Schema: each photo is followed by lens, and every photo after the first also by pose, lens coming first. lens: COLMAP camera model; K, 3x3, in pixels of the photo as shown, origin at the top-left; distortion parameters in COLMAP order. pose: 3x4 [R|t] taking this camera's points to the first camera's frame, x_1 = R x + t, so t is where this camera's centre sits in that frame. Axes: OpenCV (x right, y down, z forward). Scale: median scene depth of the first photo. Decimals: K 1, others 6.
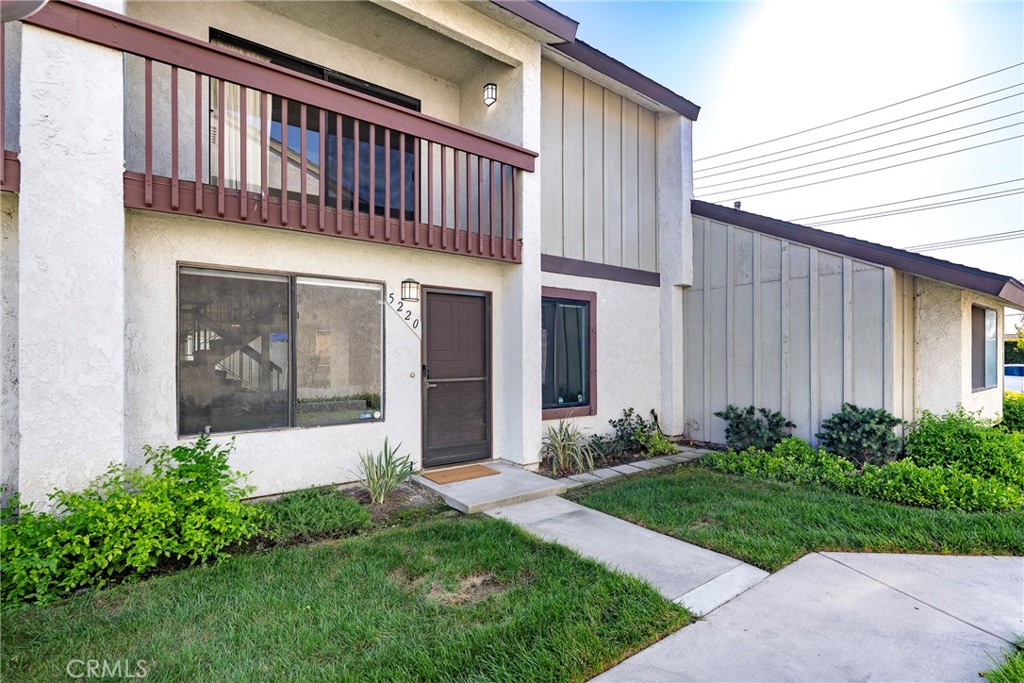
lens RADIAL K [[456.8, 0, 510.7], [0, 456.8, 350.0], [0, 0, 1]] dist [-0.000078, 0.000012]
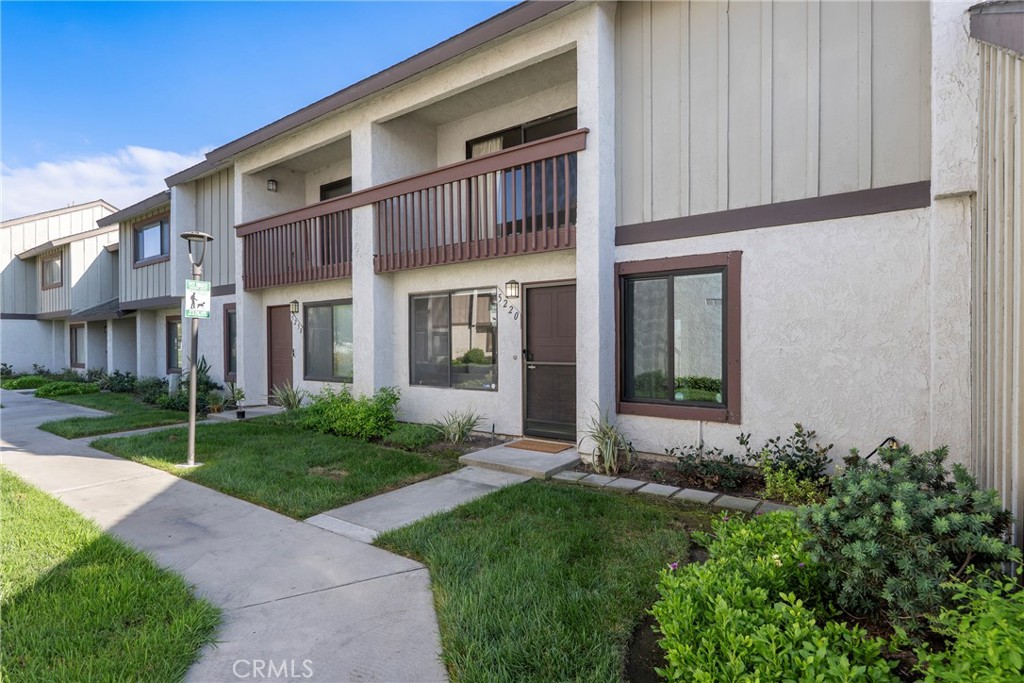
lens RADIAL K [[491.4, 0, 512.0], [0, 491.4, 341.5], [0, 0, 1]] dist [0.000165, -0.000096]
pose [[0.334516, -0.004823, -0.942378, 0.974393], [0.016339, 0.999866, 0.000682, 0.009587], [0.942248, -0.015626, 0.334550, 0.513079]]
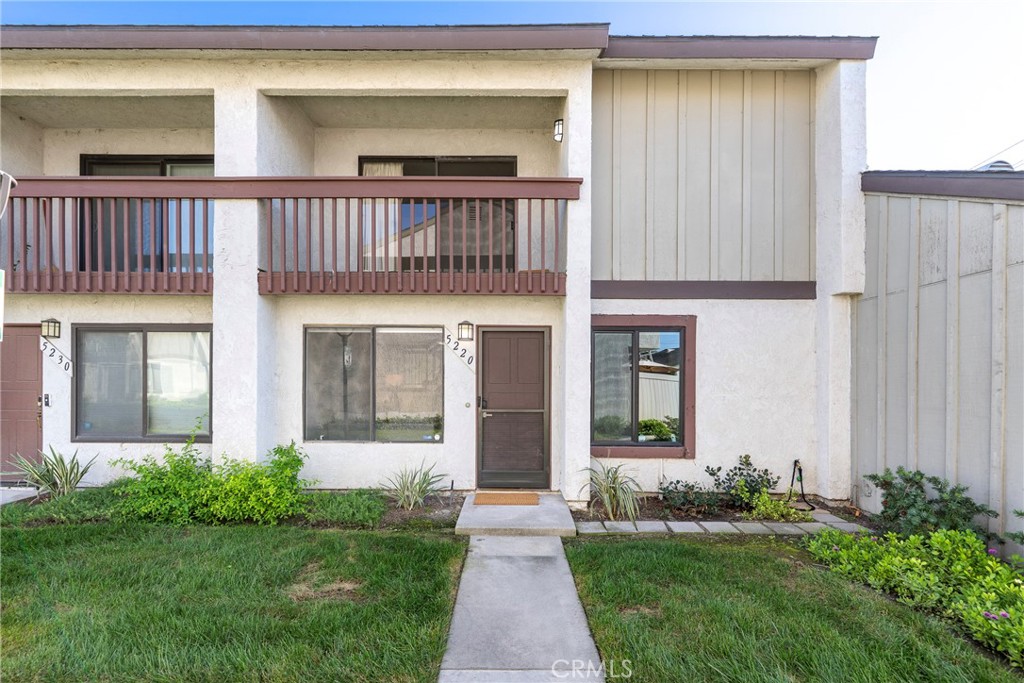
lens RADIAL K [[421.3, 0, 512.9], [0, 421.3, 379.1], [0, 0, 1]] dist [-0.000395, -0.000109]
pose [[0.809466, 0.000603, -0.587166, 0.464909], [0.001379, 0.999995, 0.002928, -0.012323], [0.587165, -0.003180, 0.809461, 0.200108]]
